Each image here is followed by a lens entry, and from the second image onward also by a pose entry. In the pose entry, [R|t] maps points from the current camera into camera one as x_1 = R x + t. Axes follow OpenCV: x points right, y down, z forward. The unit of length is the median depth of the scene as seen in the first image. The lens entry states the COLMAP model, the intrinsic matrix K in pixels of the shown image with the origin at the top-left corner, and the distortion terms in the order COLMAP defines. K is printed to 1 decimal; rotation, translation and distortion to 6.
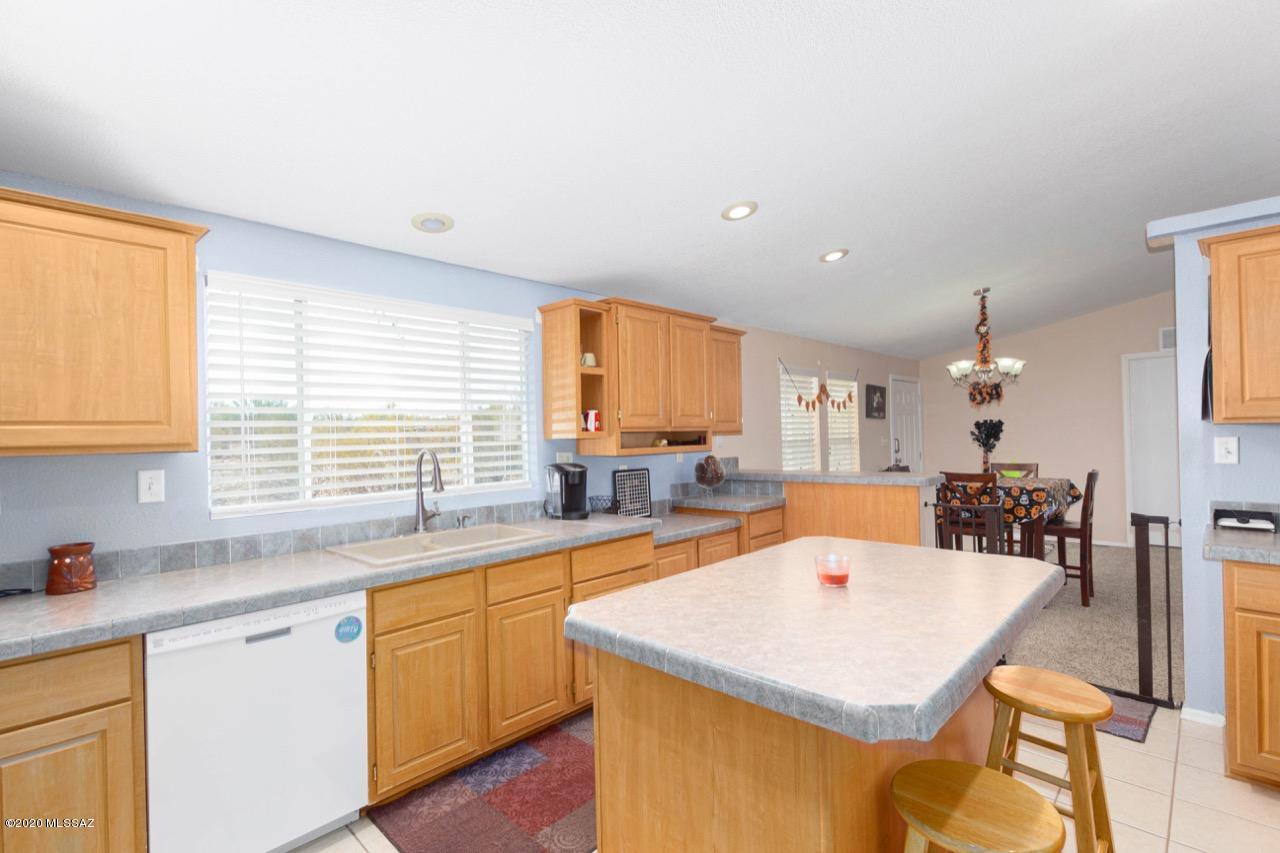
lens RADIAL K [[581.1, 0, 636.4], [0, 581.1, 427.3], [0, 0, 1]] dist [0.004009, -0.000786]
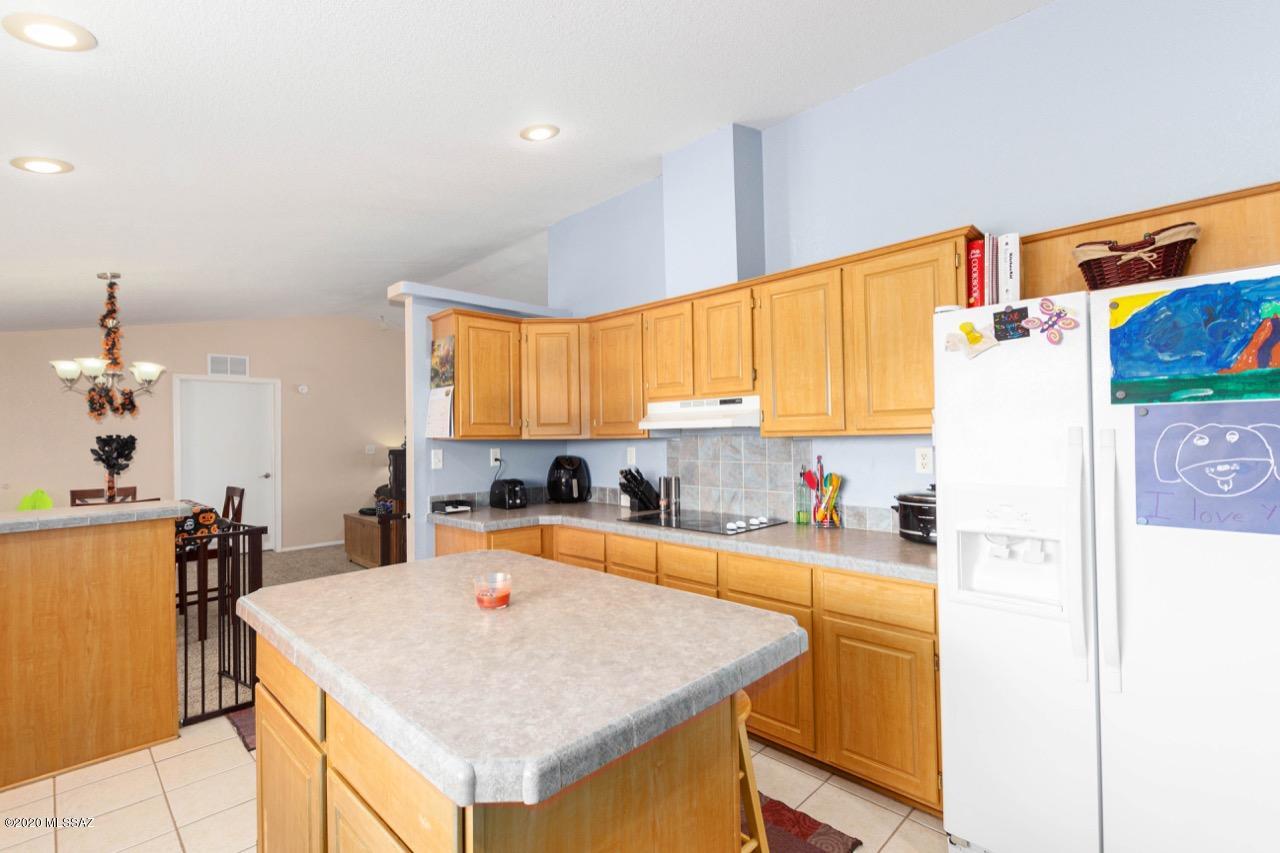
lens RADIAL K [[581.1, 0, 631.1], [0, 581.1, 430.9], [0, 0, 1]] dist [0.004009, -0.000786]
pose [[0.009562, 0.031925, 0.999445, -0.274327], [0.002560, 0.999486, -0.031950, 0.012218], [-0.999951, 0.002864, 0.009476, 0.368597]]
